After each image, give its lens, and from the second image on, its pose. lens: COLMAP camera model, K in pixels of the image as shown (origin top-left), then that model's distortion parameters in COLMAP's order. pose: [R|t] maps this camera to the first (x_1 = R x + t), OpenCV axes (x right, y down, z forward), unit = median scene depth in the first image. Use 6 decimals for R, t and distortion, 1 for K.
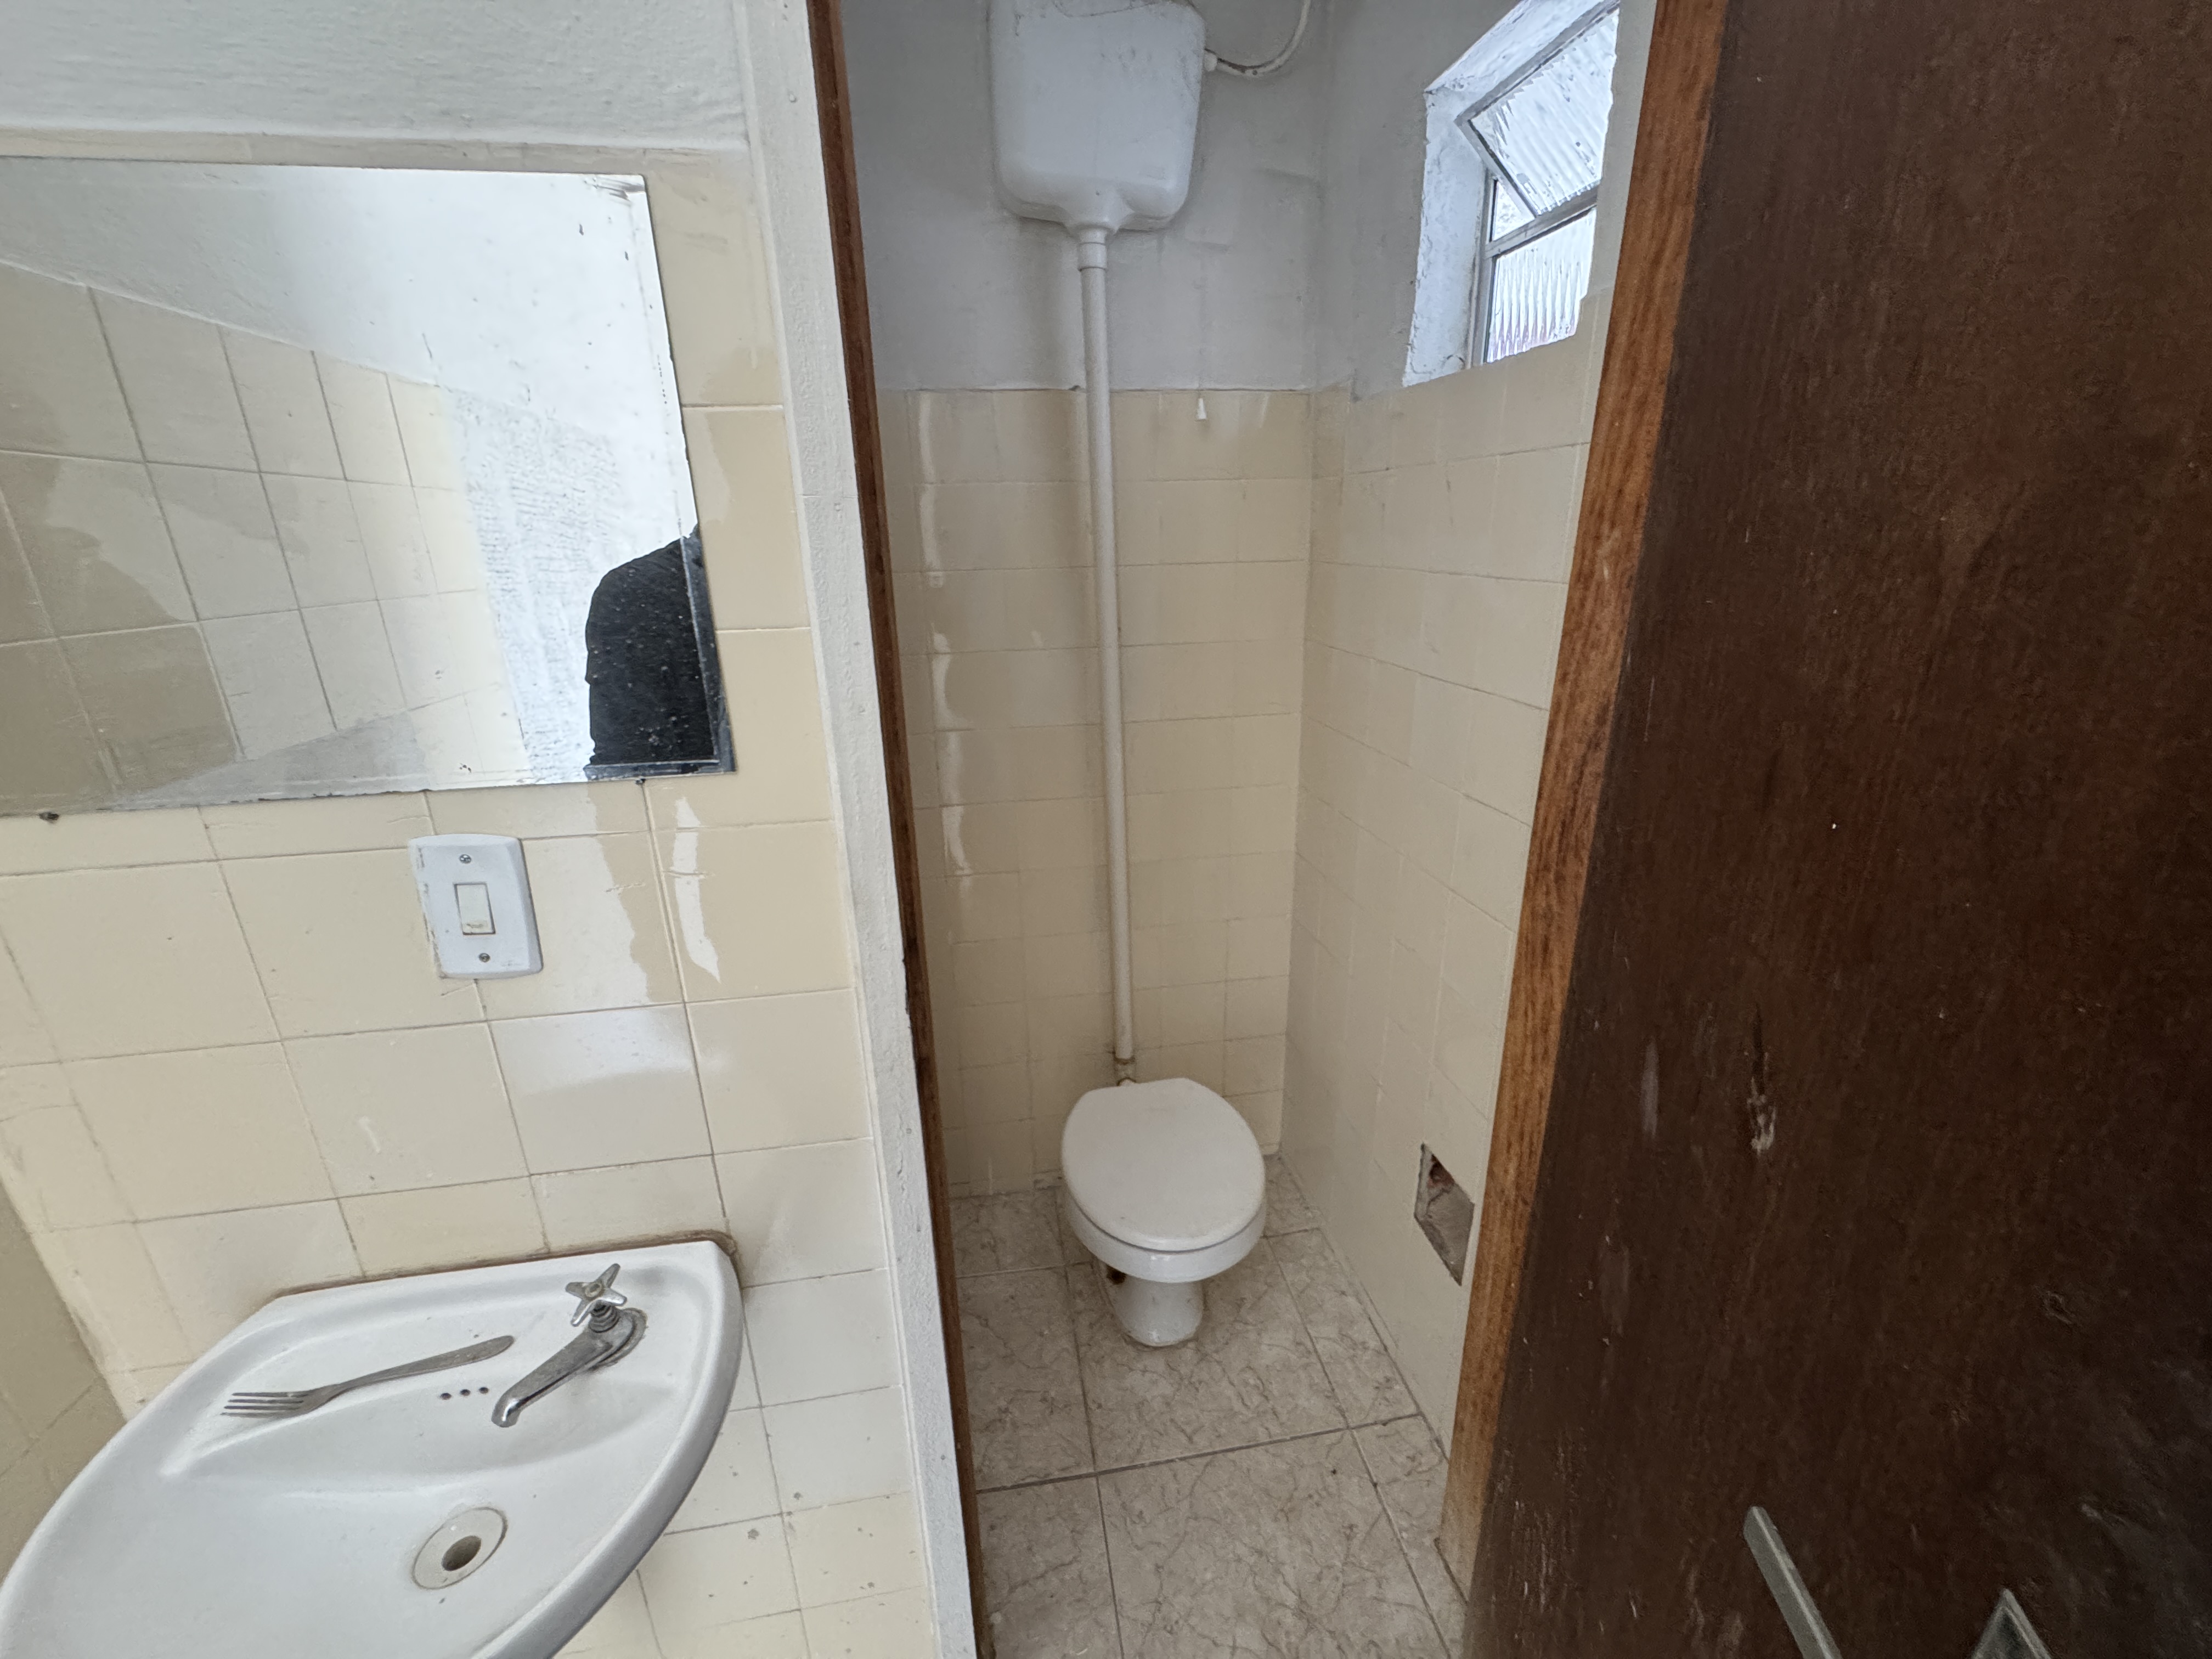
lens RADIAL K [[888.6, 0, 1105.9], [0, 888.6, 826.3], [0, 0, 1]] dist [-0.005417, 0.000797]
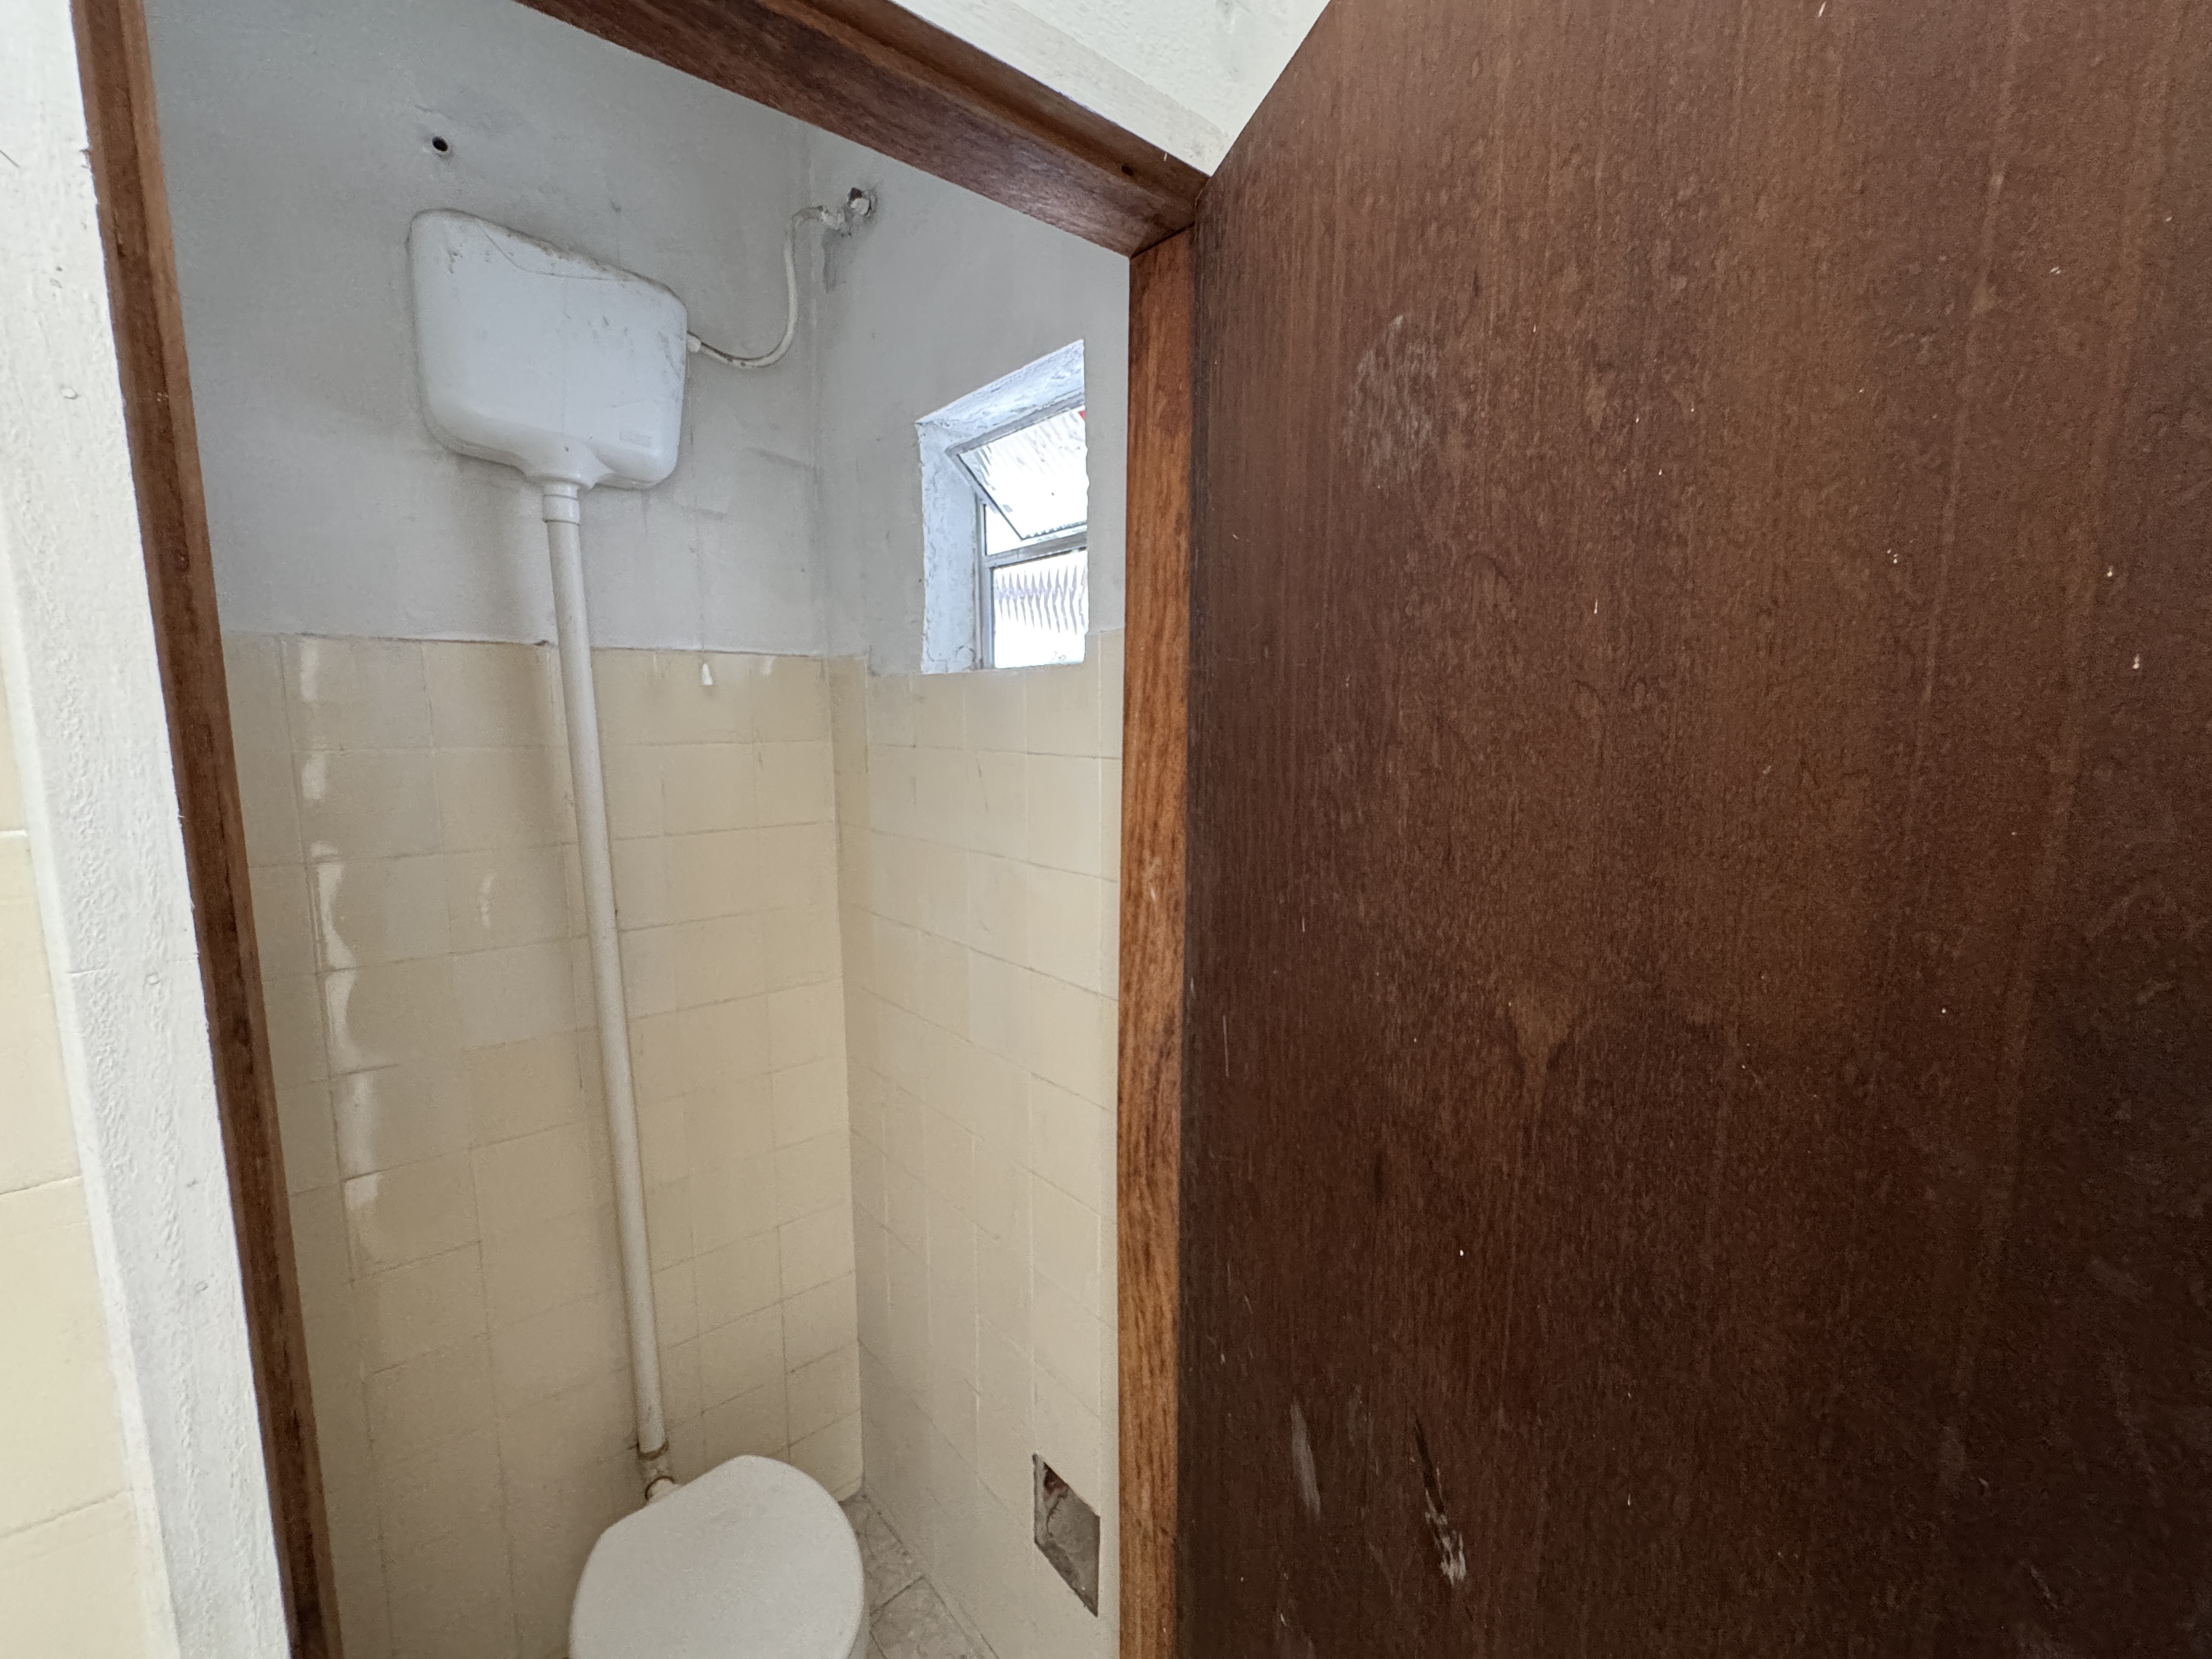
lens RADIAL K [[888.6, 0, 1102.8], [0, 888.6, 827.1], [0, 0, 1]] dist [-0.005417, 0.000797]
pose [[0.855929, -0.045478, 0.515090, -0.025894], [0.146580, 0.976604, -0.157347, -0.137111], [-0.495883, 0.210180, 0.842570, 0.071467]]
